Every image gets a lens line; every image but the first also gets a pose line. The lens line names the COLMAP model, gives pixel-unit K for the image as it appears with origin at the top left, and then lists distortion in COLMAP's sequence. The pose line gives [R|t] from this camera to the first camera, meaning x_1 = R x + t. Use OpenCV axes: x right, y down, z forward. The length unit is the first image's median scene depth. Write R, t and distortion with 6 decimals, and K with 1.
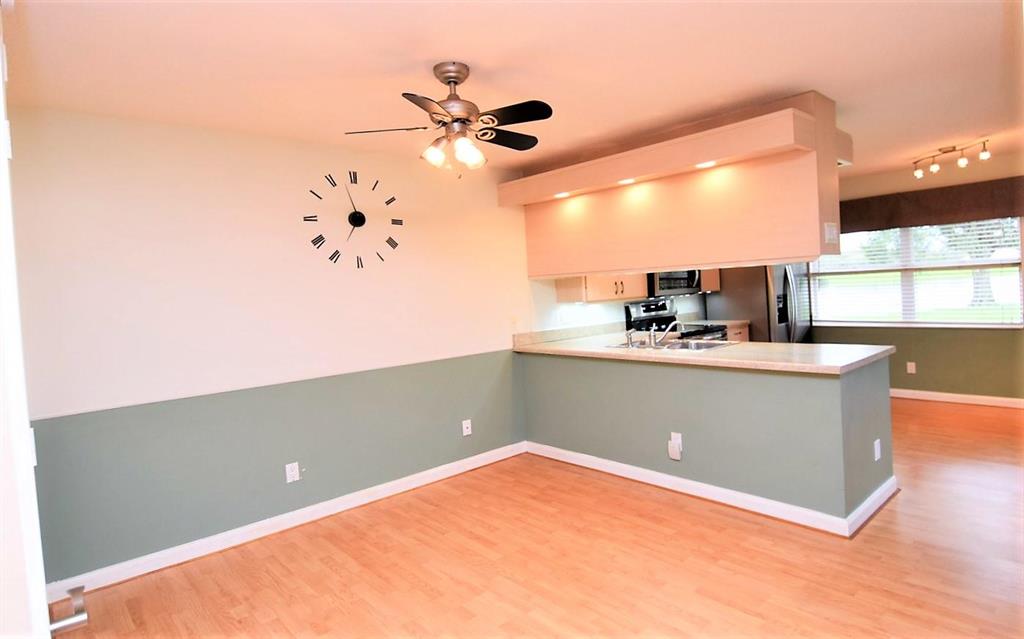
lens RADIAL K [[536.9, 0, 528.0], [0, 536.9, 305.8], [0, 0, 1]] dist [0.035350, -0.044989]
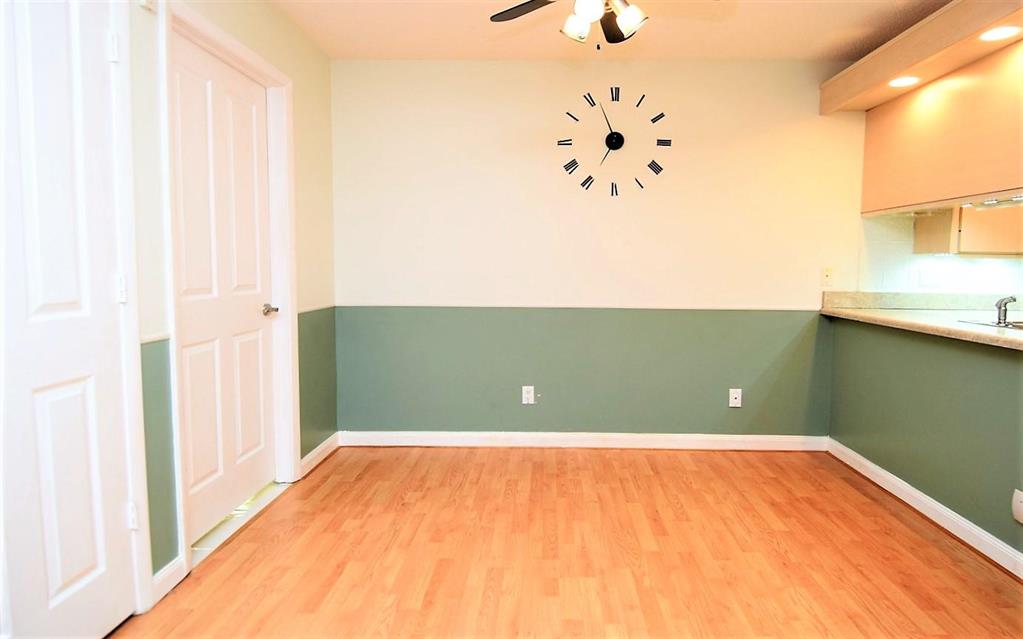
lens RADIAL K [[549.4, 0, 557.2], [0, 549.4, 302.9], [0, 0, 1]] dist [0.044810, -0.043872]
pose [[0.745314, 0.107854, -0.657933, 0.259358], [-0.071109, 0.994059, 0.082402, 0.042134], [0.662911, -0.014630, 0.748555, 0.243561]]
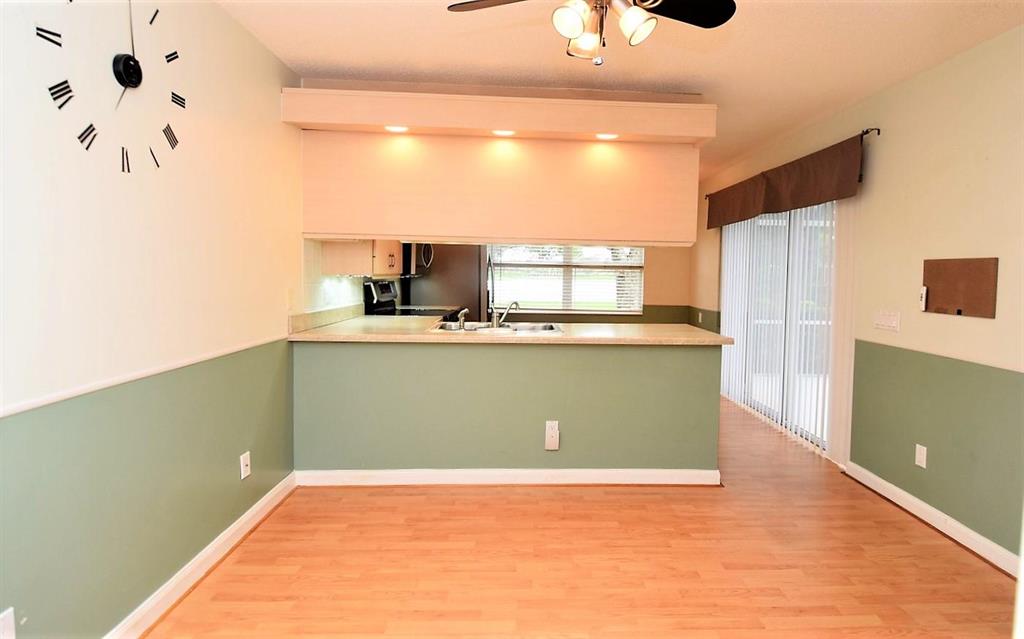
lens RADIAL K [[564.3, 0, 526.8], [0, 564.3, 301.2], [0, 0, 1]] dist [0.016289, -0.026283]
pose [[0.652100, 0.028439, 0.757599, -0.476281], [-0.032225, 0.999433, -0.009779, 0.042140], [-0.757448, -0.018037, 0.652647, 0.401875]]
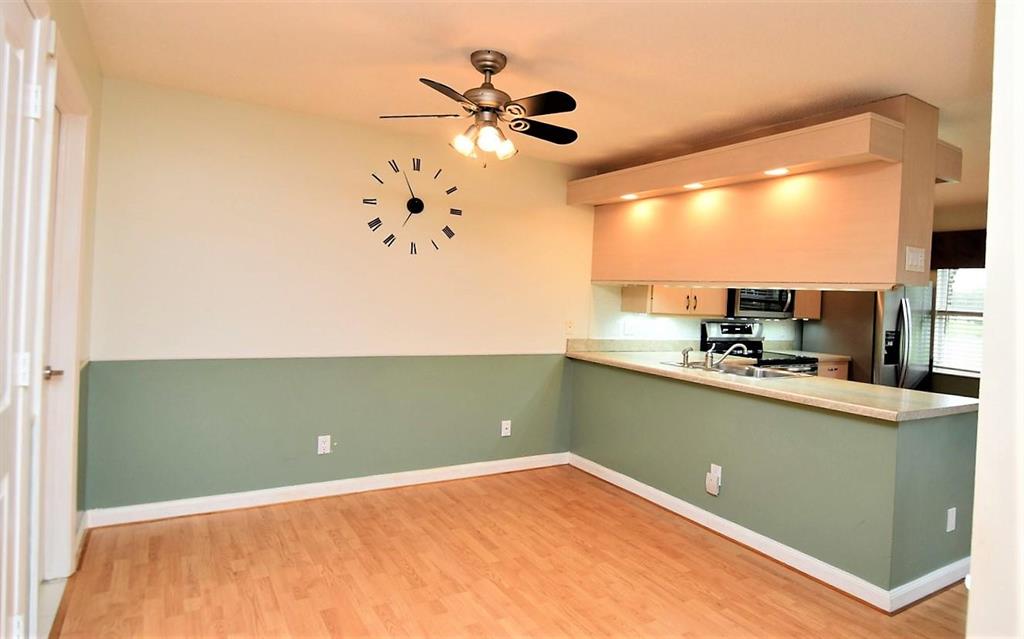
lens RADIAL K [[564.8, 0, 537.2], [0, 564.8, 303.1], [0, 0, 1]] dist [0.042870, -0.048205]
pose [[0.977852, 0.103619, -0.181850, 0.123151], [-0.107124, 0.994200, -0.009530, 0.007132], [0.179808, 0.028799, 0.983280, 0.000250]]
